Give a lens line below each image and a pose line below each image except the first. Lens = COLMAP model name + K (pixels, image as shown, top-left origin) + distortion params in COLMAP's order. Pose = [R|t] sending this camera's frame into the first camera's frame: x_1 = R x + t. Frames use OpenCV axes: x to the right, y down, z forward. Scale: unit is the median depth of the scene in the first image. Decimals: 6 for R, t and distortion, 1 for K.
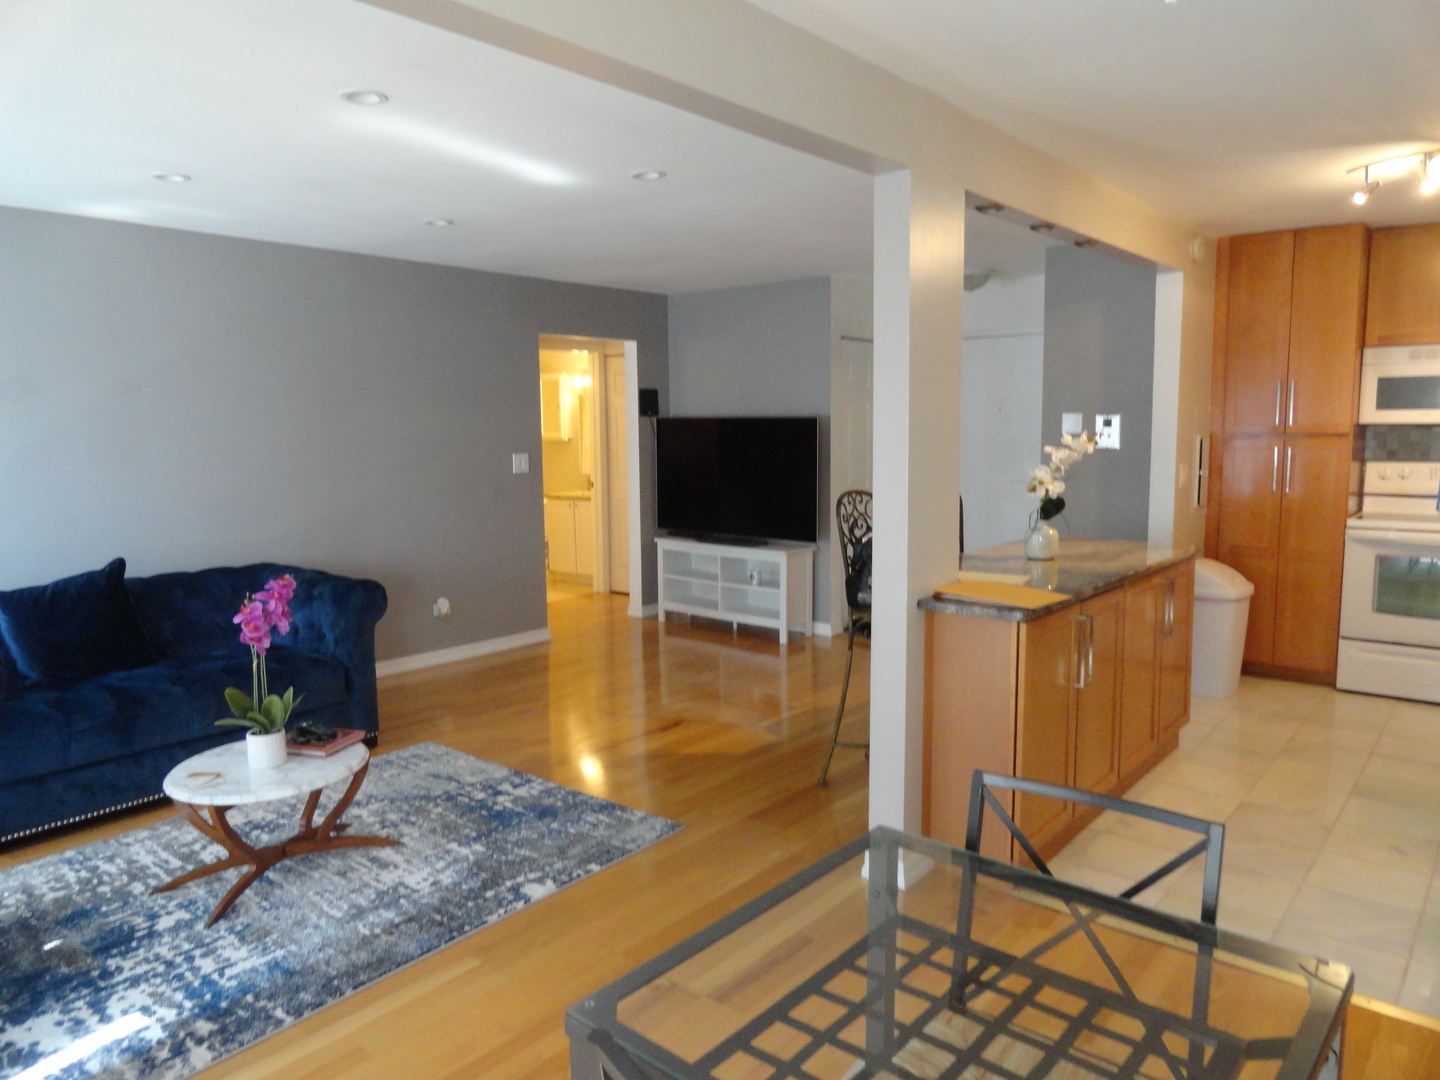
lens RADIAL K [[974.0, 0, 720.0], [0, 974.0, 540.0], [0, 0, 1]] dist [0.003979, 0.002169]
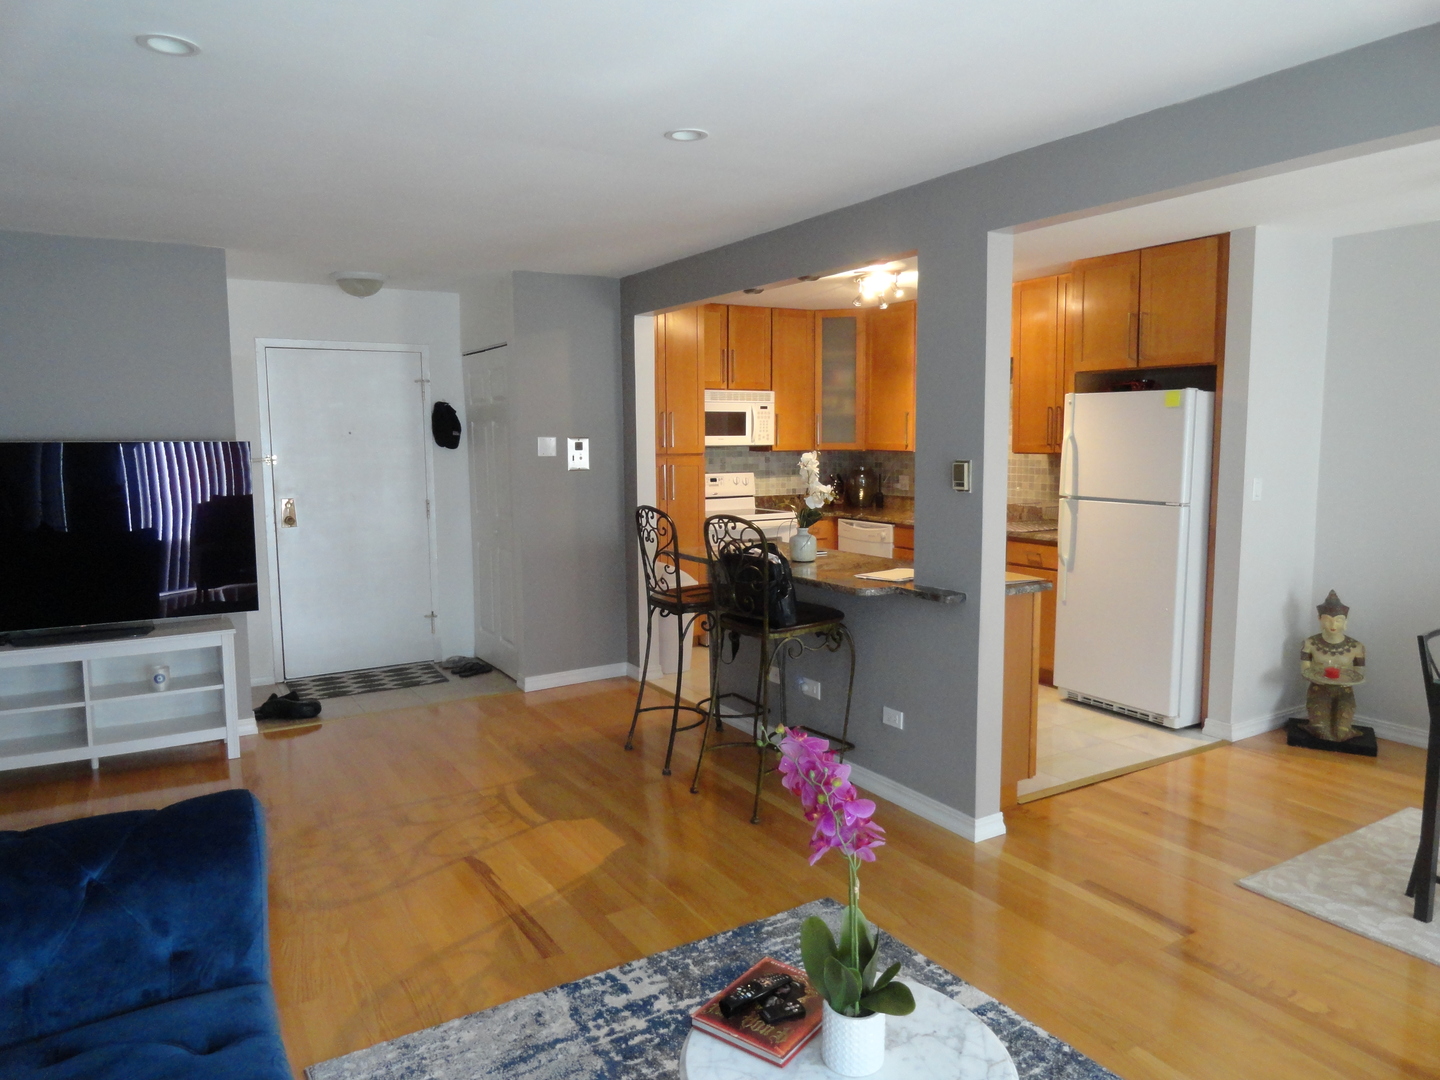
lens RADIAL K [[974.0, 0, 720.0], [0, 974.0, 540.0], [0, 0, 1]] dist [0.003979, 0.002169]
pose [[0.307542, -0.093751, 0.946905, -0.811244], [0.116245, 0.991382, 0.060400, -0.087956], [-0.944407, 0.091498, 0.315790, 0.714459]]
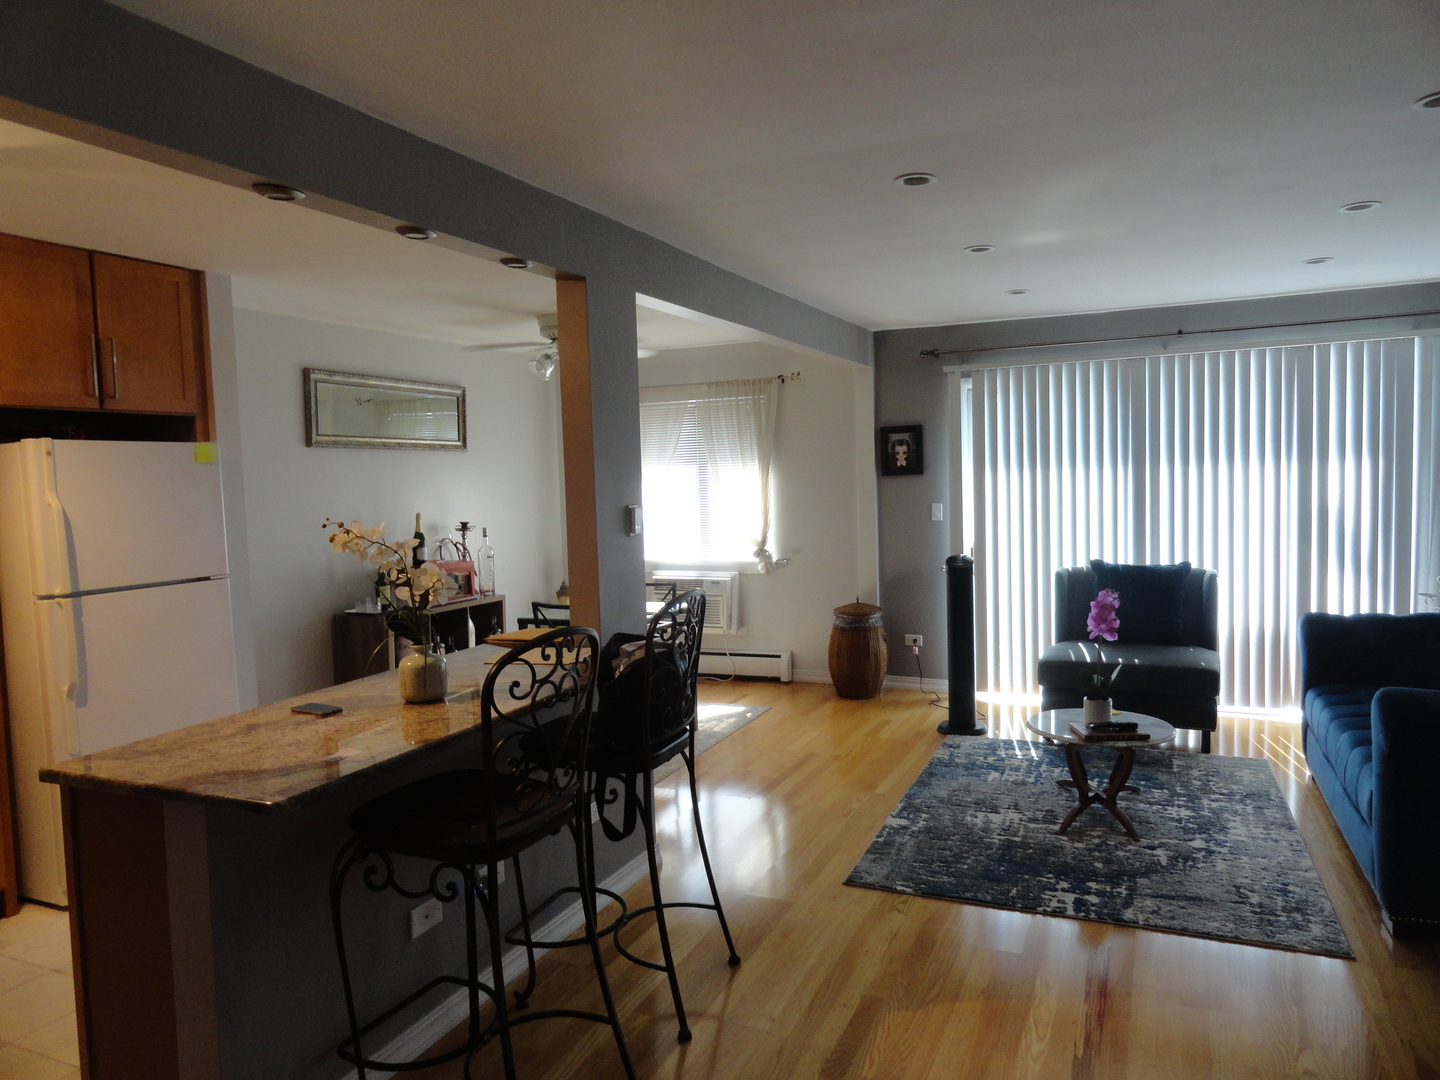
lens RADIAL K [[974.0, 0, 720.0], [0, 974.0, 540.0], [0, 0, 1]] dist [0.003979, 0.002169]
pose [[-0.961980, 0.058749, -0.266725, 0.307992], [0.008442, 0.982521, 0.185961, -0.222480], [0.272988, 0.176639, -0.945662, 1.702429]]
